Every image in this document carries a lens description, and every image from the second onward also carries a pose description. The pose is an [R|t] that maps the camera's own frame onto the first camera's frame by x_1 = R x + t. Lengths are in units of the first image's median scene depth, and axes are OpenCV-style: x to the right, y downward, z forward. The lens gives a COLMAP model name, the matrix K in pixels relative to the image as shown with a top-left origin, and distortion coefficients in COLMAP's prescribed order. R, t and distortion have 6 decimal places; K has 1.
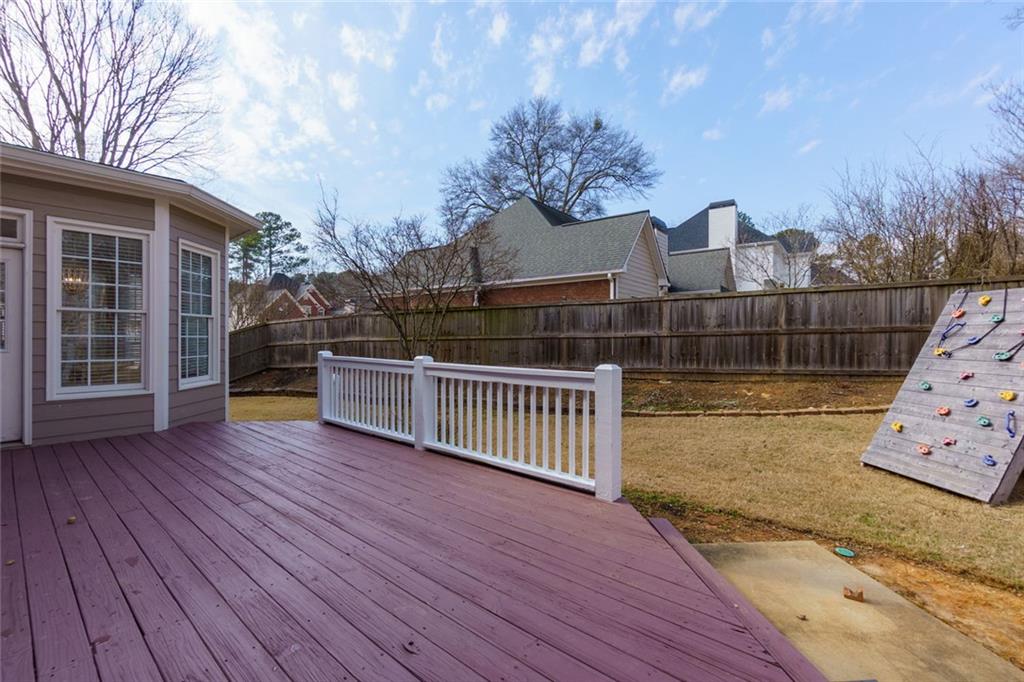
lens RADIAL K [[438.6, 0, 512.3], [0, 438.6, 338.8], [0, 0, 1]] dist [-0.001694, 0.000060]
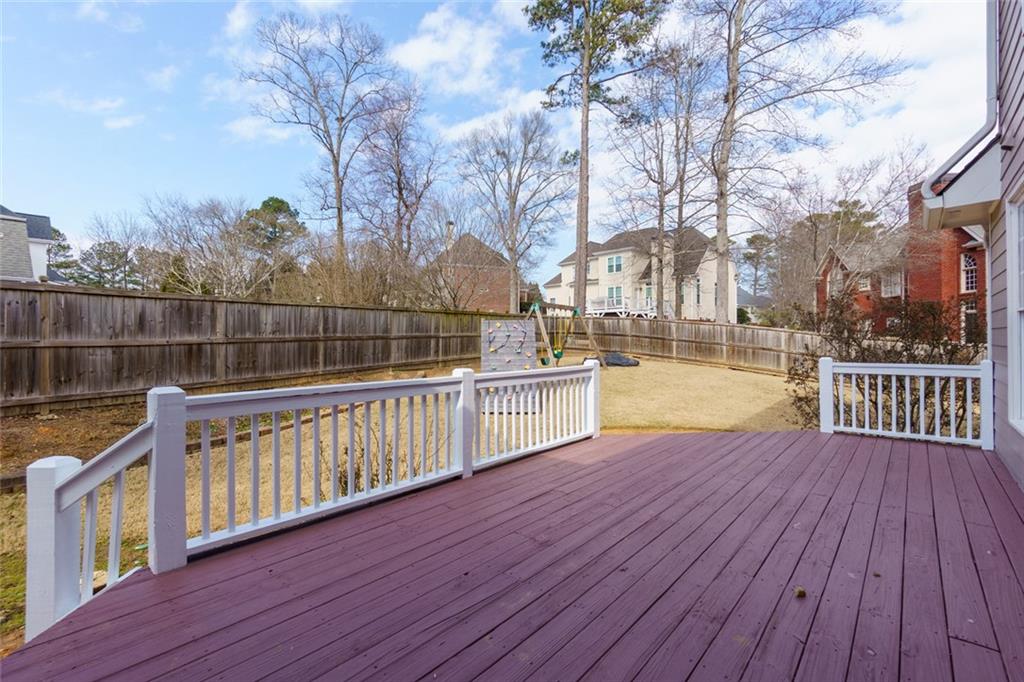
lens RADIAL K [[438.6, 0, 509.8], [0, 438.6, 342.1], [0, 0, 1]] dist [-0.001694, 0.000060]
pose [[0.039767, -0.005251, 0.999195, -0.529392], [0.008232, 0.999954, 0.004927, -0.007848], [-0.999175, 0.008030, 0.039808, 0.436756]]
